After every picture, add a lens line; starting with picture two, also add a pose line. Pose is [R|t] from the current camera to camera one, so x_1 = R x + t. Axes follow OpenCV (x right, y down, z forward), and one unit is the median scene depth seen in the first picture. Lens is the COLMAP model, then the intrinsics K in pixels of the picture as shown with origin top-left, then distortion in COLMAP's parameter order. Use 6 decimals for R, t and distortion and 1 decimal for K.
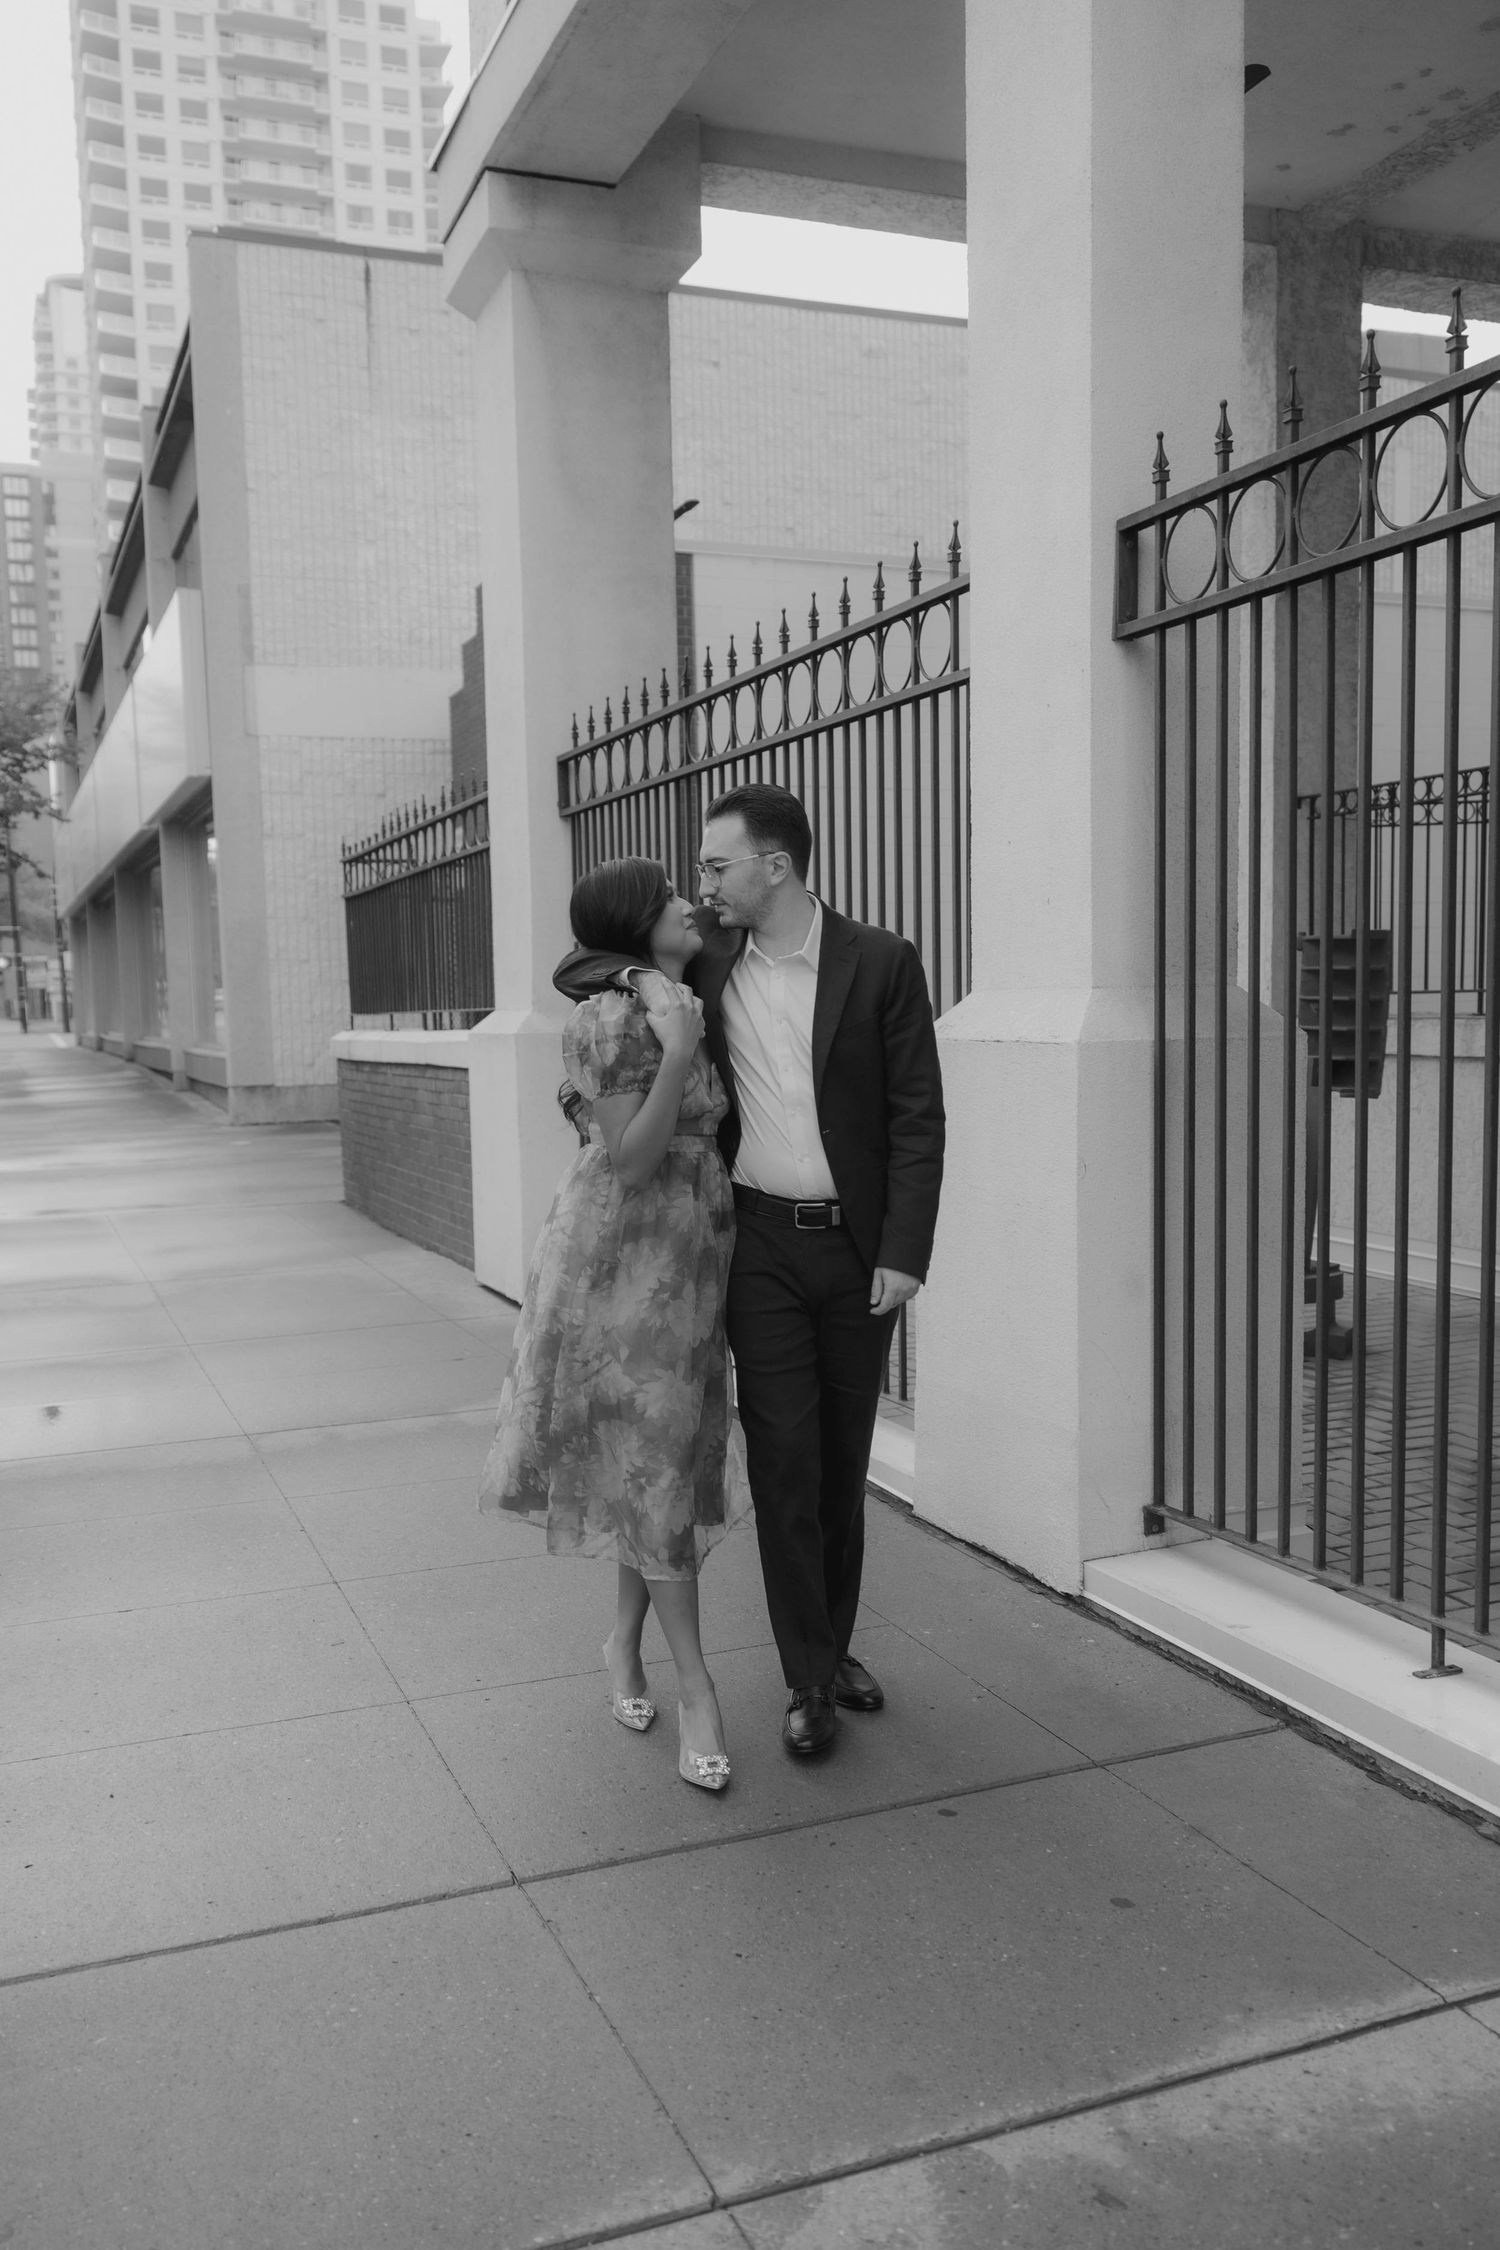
lens RADIAL K [[1693.7, 0, 750.0], [0, 1693.7, 1125.0], [0, 0, 1]] dist [-0.006770, 0.005184]
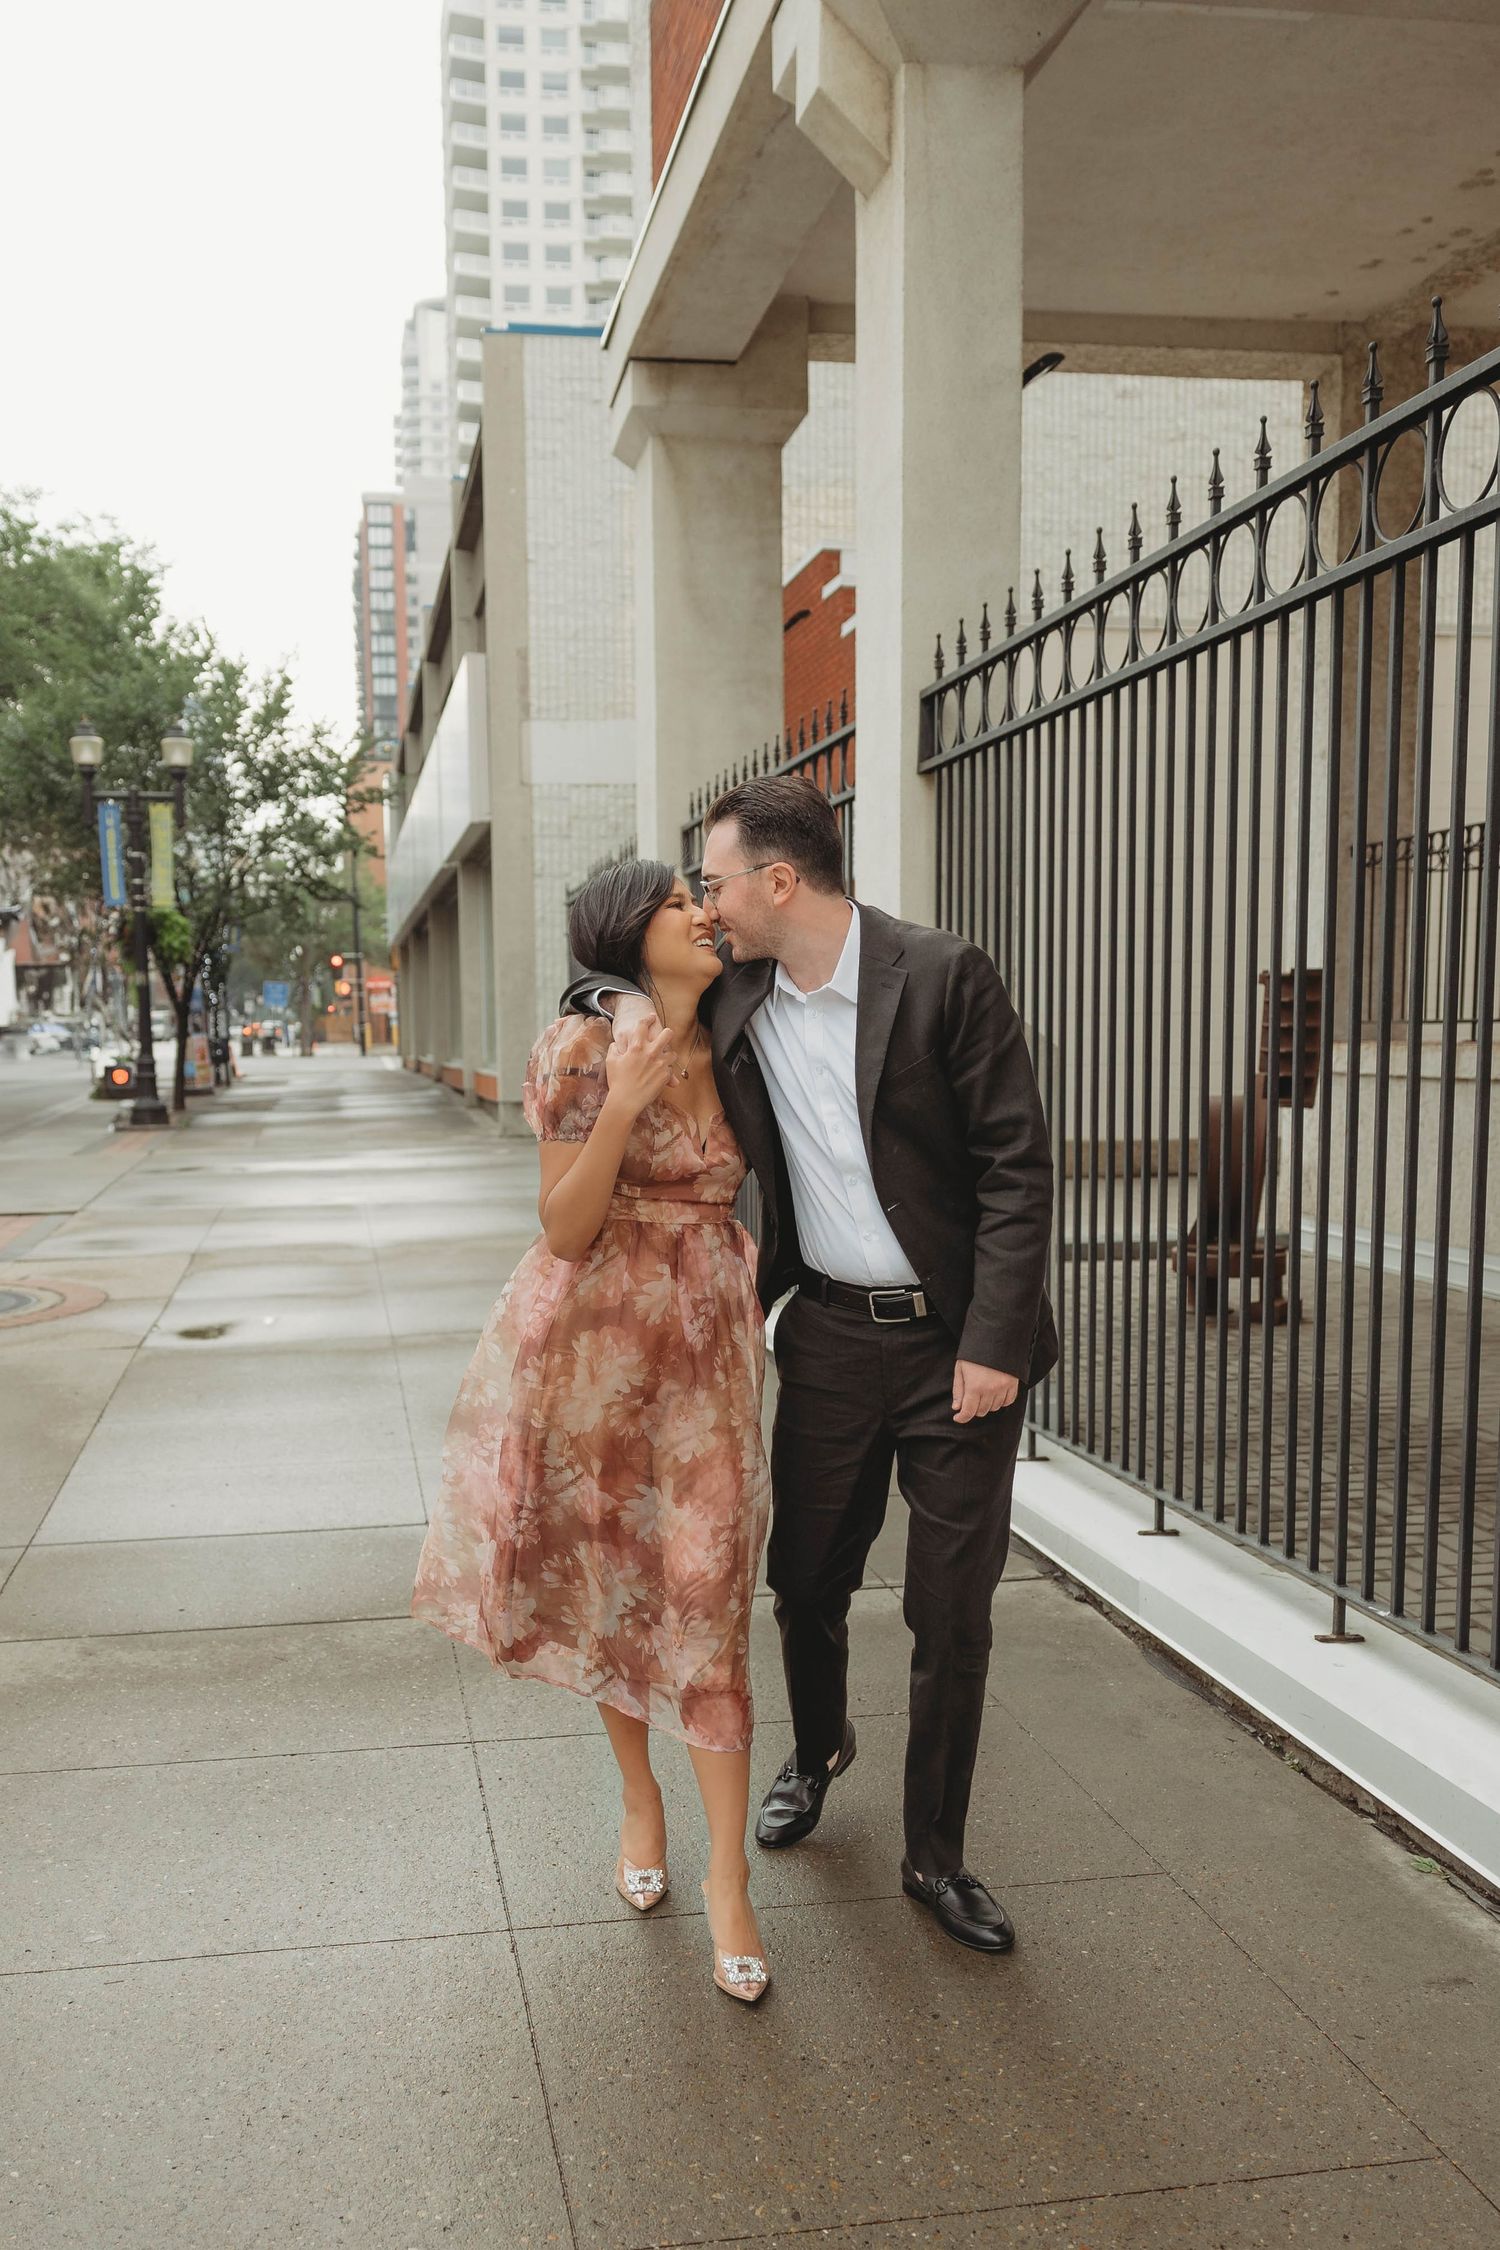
lens RADIAL K [[1782.5, 0, 756.0], [0, 1782.5, 1160.8], [0, 0, 1]] dist [0.003015, -0.009371]
pose [[0.981102, 0.021883, -0.192251, 0.080866], [-0.021903, 0.999758, 0.002025, 0.009446], [0.192248, 0.002224, 0.981344, -0.110867]]
